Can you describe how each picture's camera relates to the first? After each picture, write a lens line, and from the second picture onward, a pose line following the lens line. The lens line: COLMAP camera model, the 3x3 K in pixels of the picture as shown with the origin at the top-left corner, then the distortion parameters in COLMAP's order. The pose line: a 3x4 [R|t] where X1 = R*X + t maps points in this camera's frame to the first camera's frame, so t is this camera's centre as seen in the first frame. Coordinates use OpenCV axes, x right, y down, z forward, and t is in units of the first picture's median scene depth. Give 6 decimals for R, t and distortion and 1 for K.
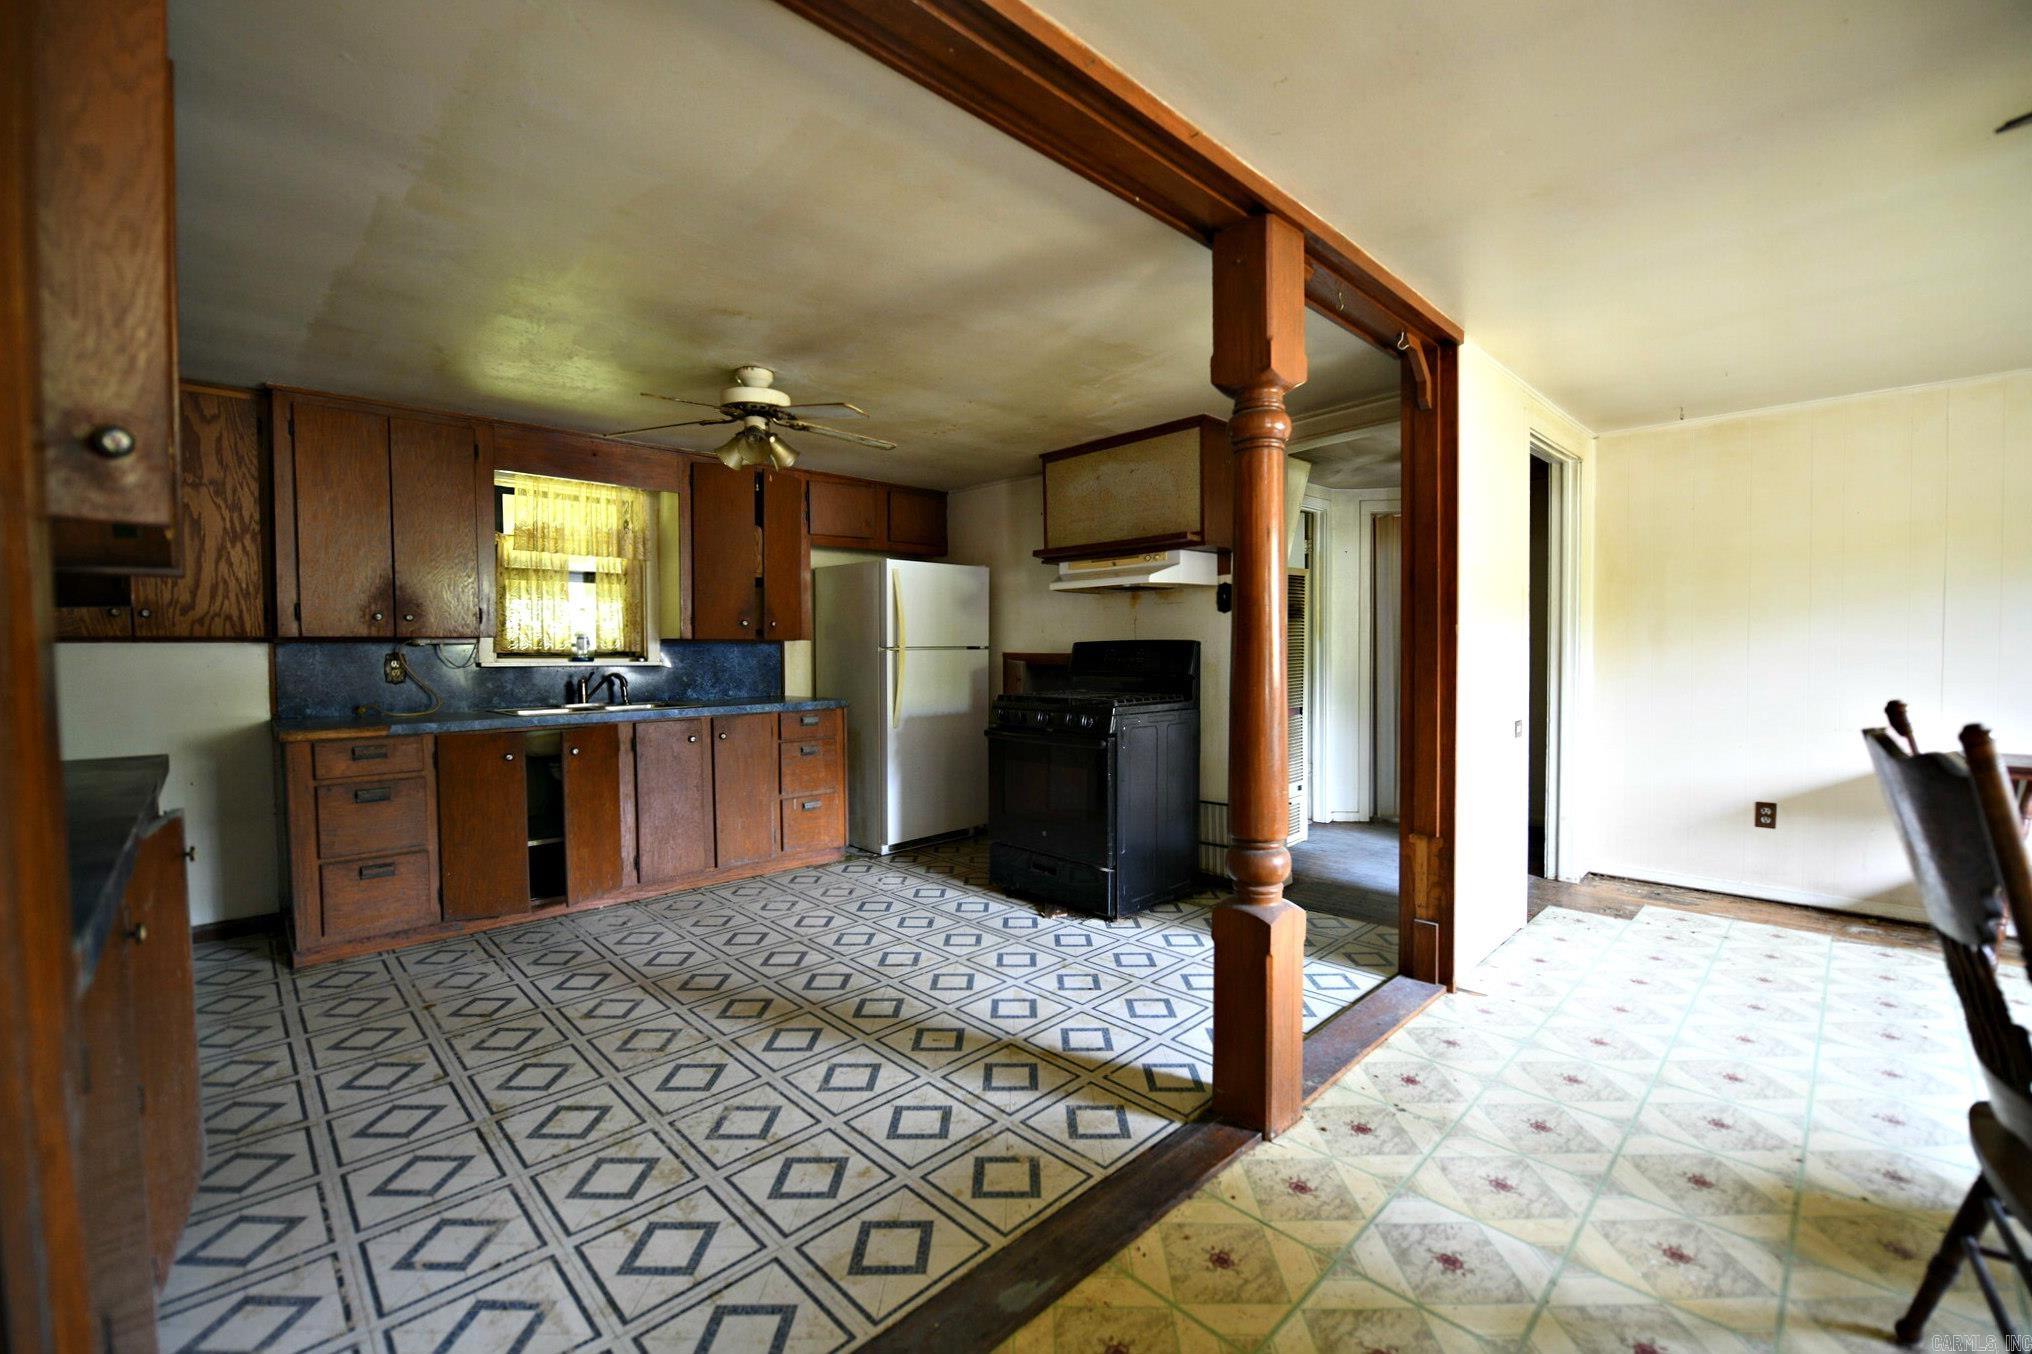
lens RADIAL K [[821.6, 0, 1015.2], [0, 821.6, 682.5], [0, 0, 1]] dist [-0.015941, -0.002529]
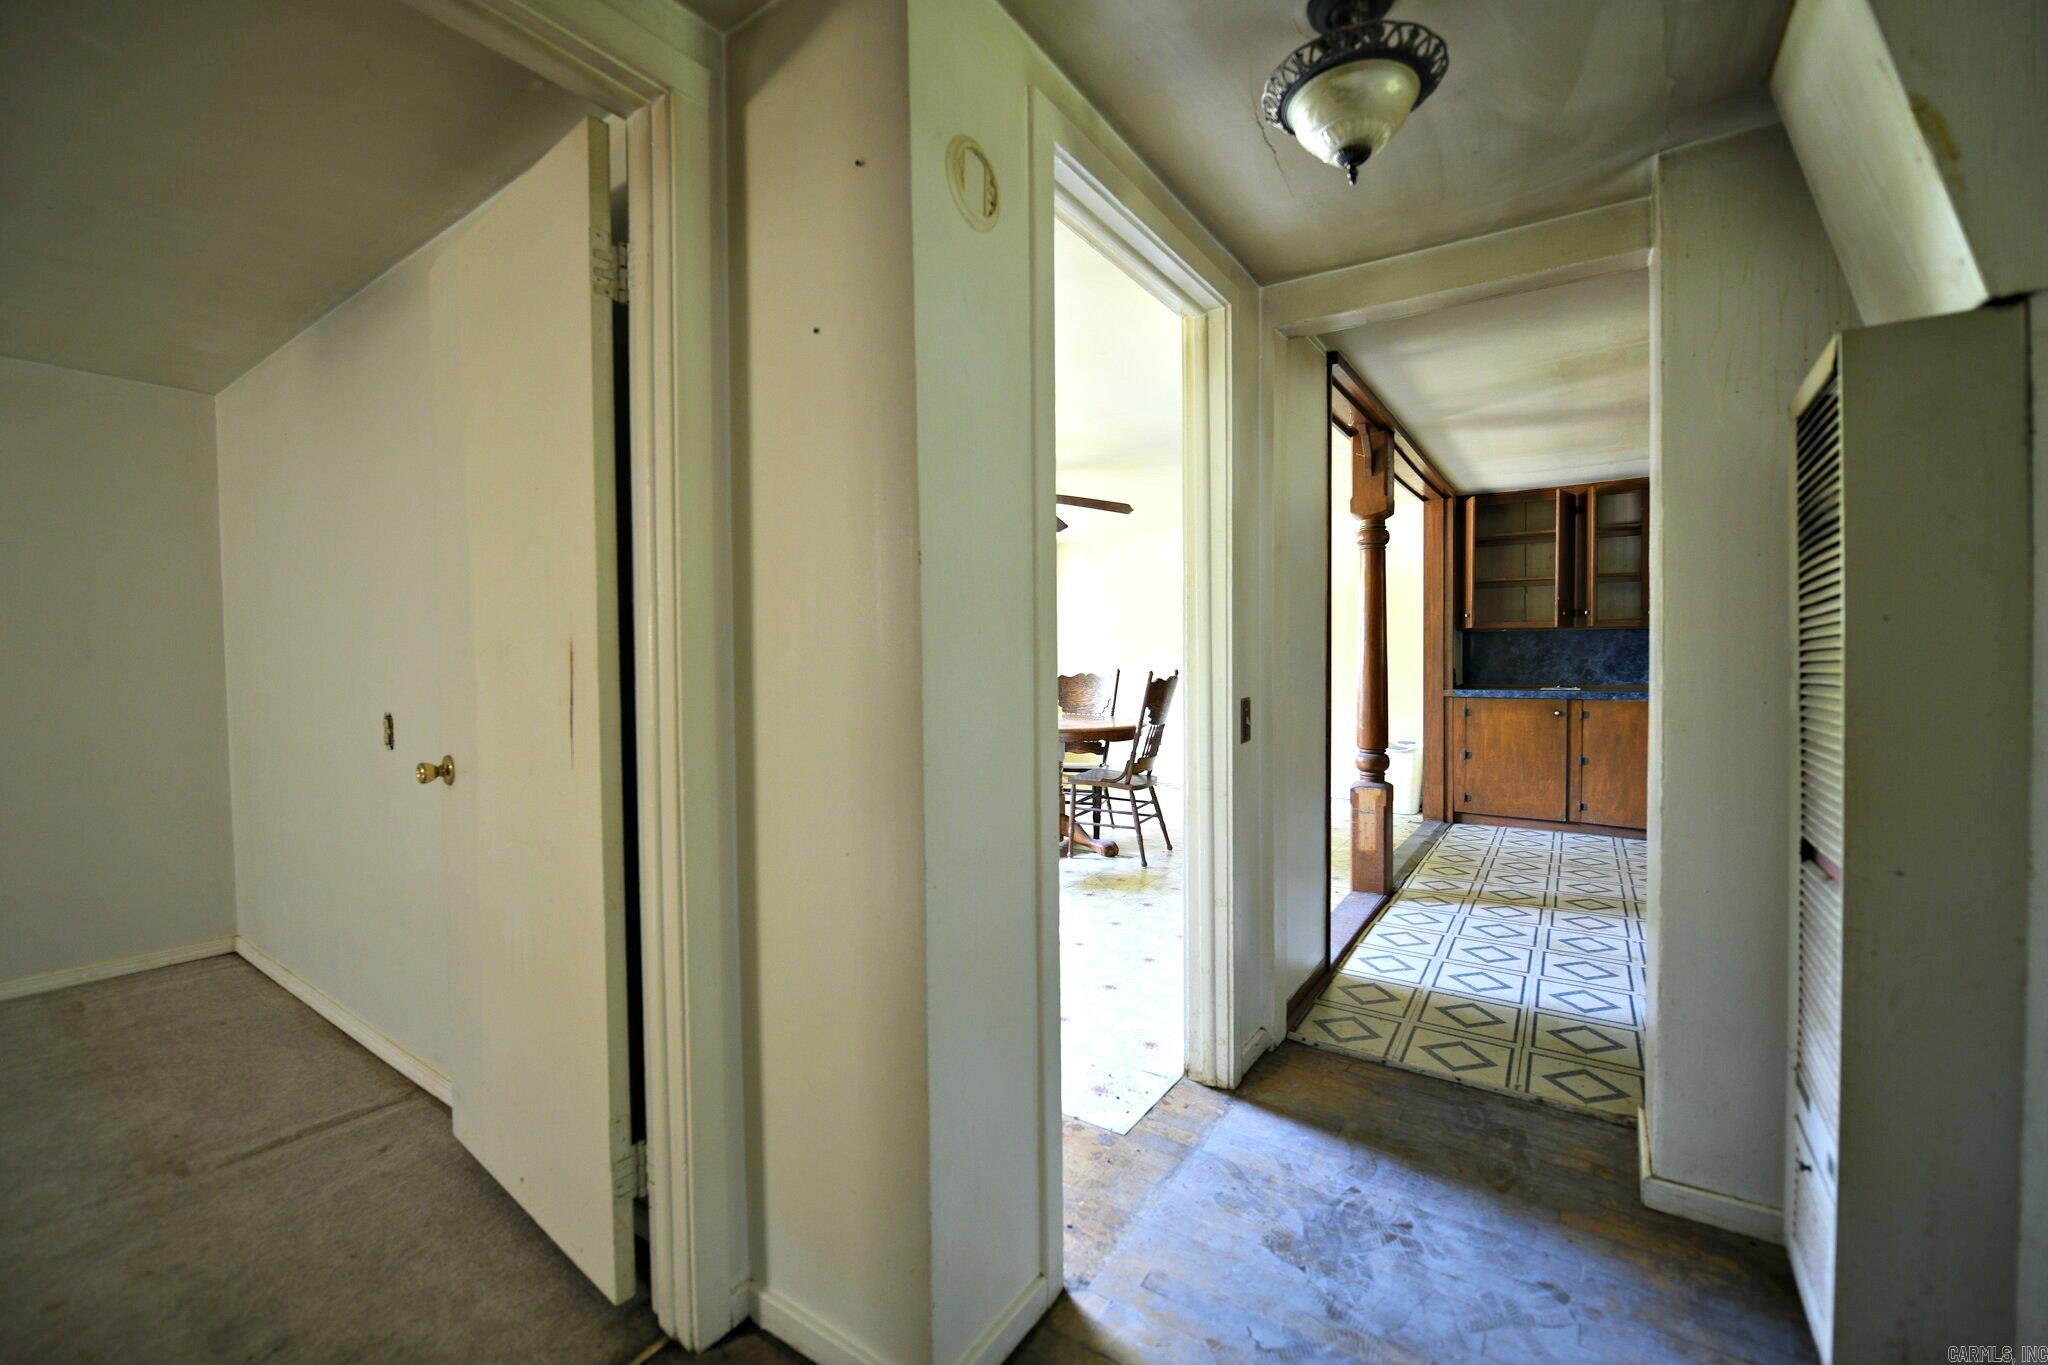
lens RADIAL K [[828.0, 0, 1012.8], [0, 828.0, 683.3], [0, 0, 1]] dist [-0.015941, -0.002529]
pose [[-0.980818, 0.029389, -0.192700, 0.957557], [0.015766, 0.997291, 0.071848, -0.075804], [0.194289, 0.067431, -0.978624, 1.744430]]
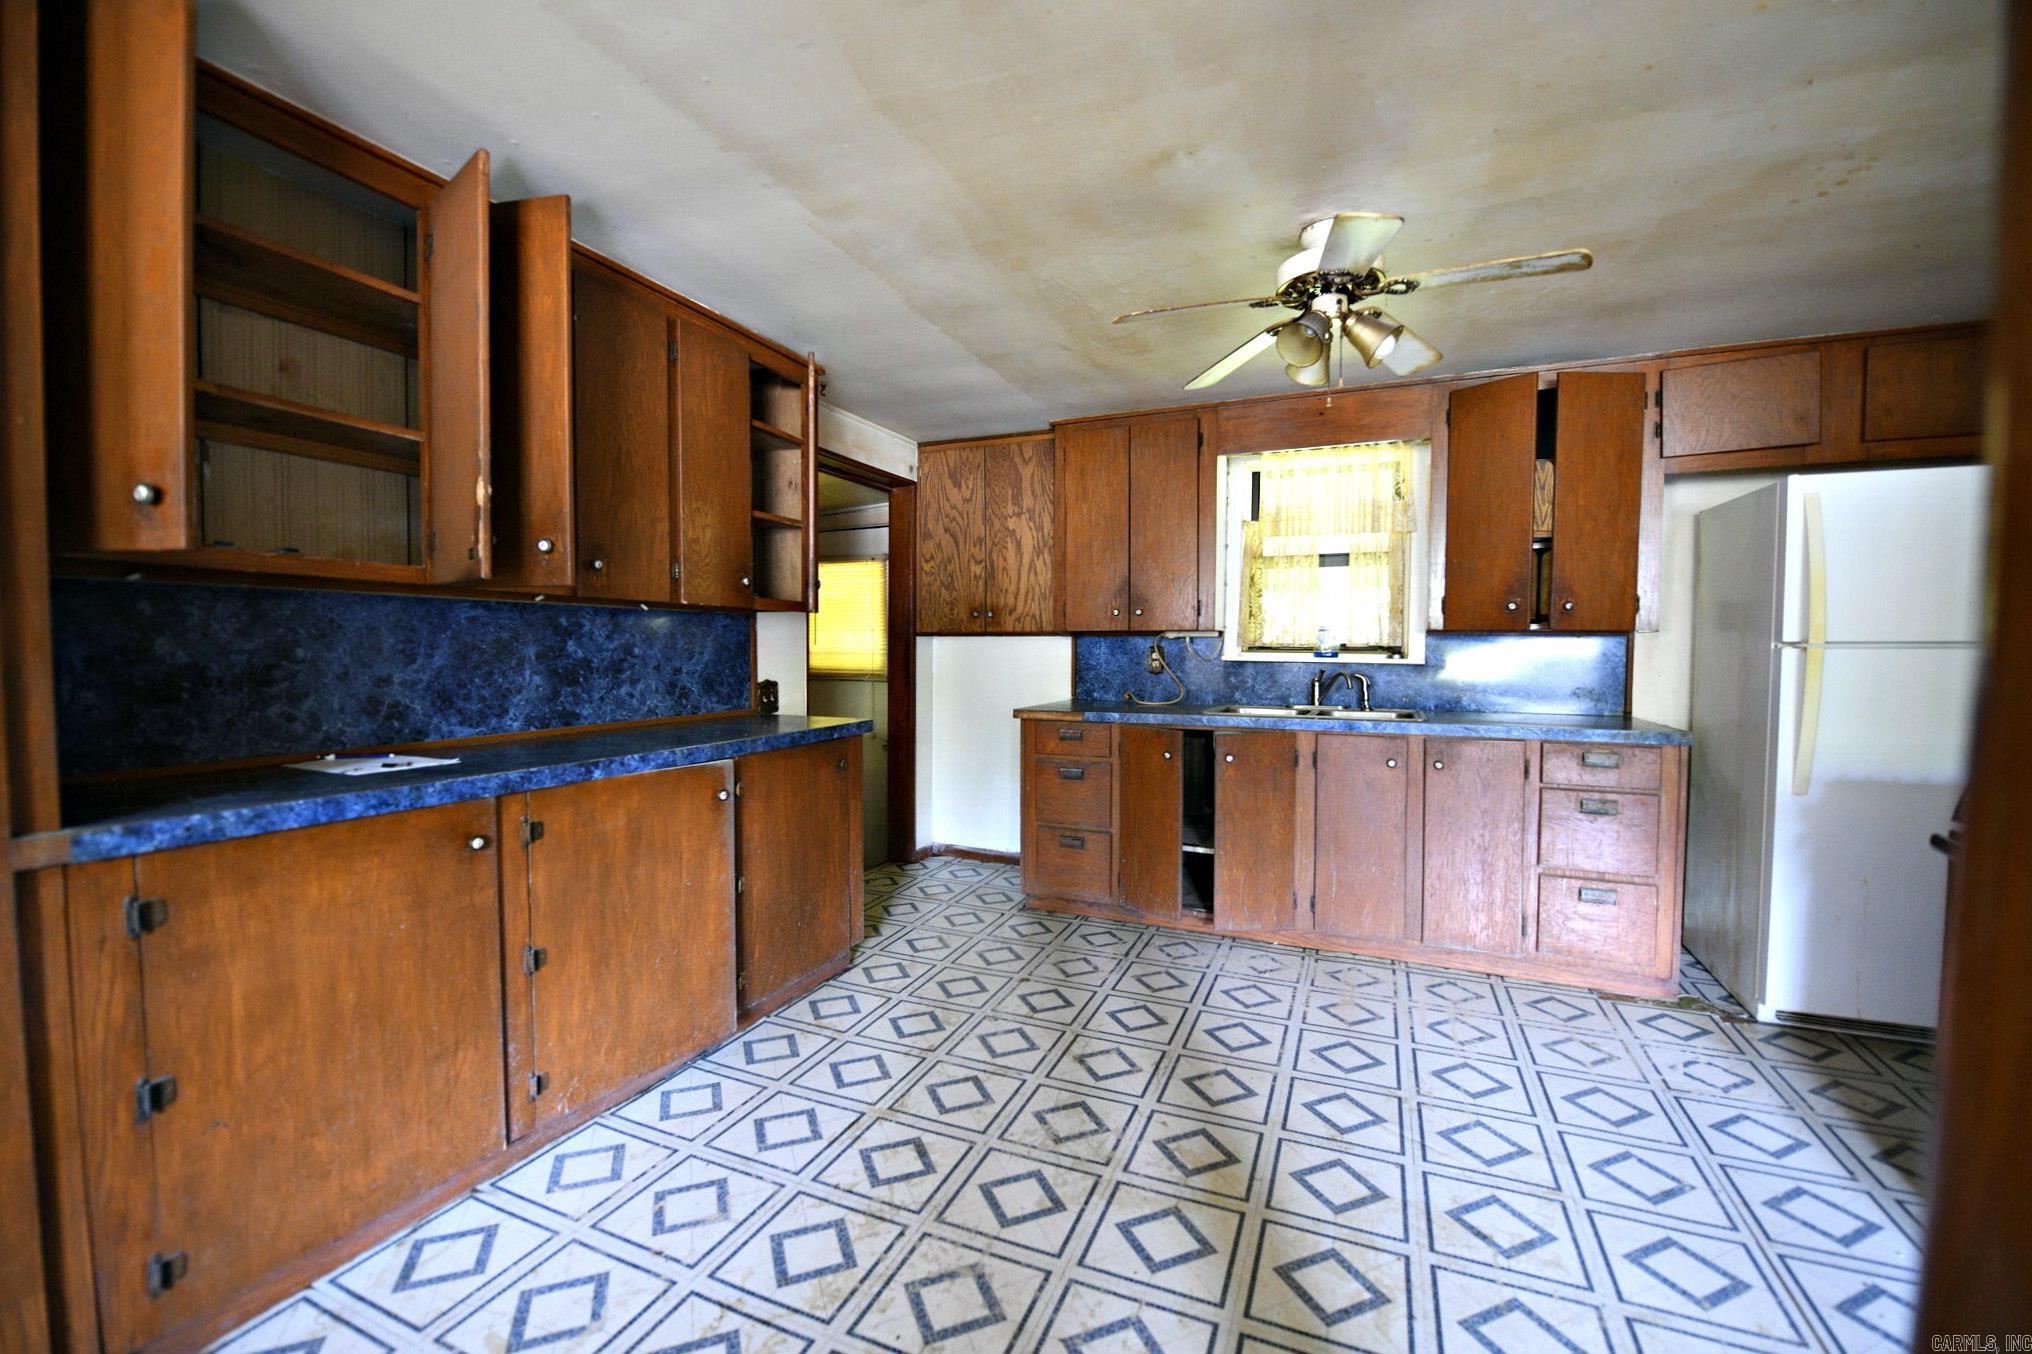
lens RADIAL K [[821.6, 0, 1014.2], [0, 821.6, 681.6], [0, 0, 1]] dist [-0.015941, -0.002529]
pose [[0.375012, 0.046609, -0.925847, 0.207941], [-0.041525, 0.998577, 0.033451, -0.020348], [0.926089, 0.025901, 0.376414, 0.490535]]
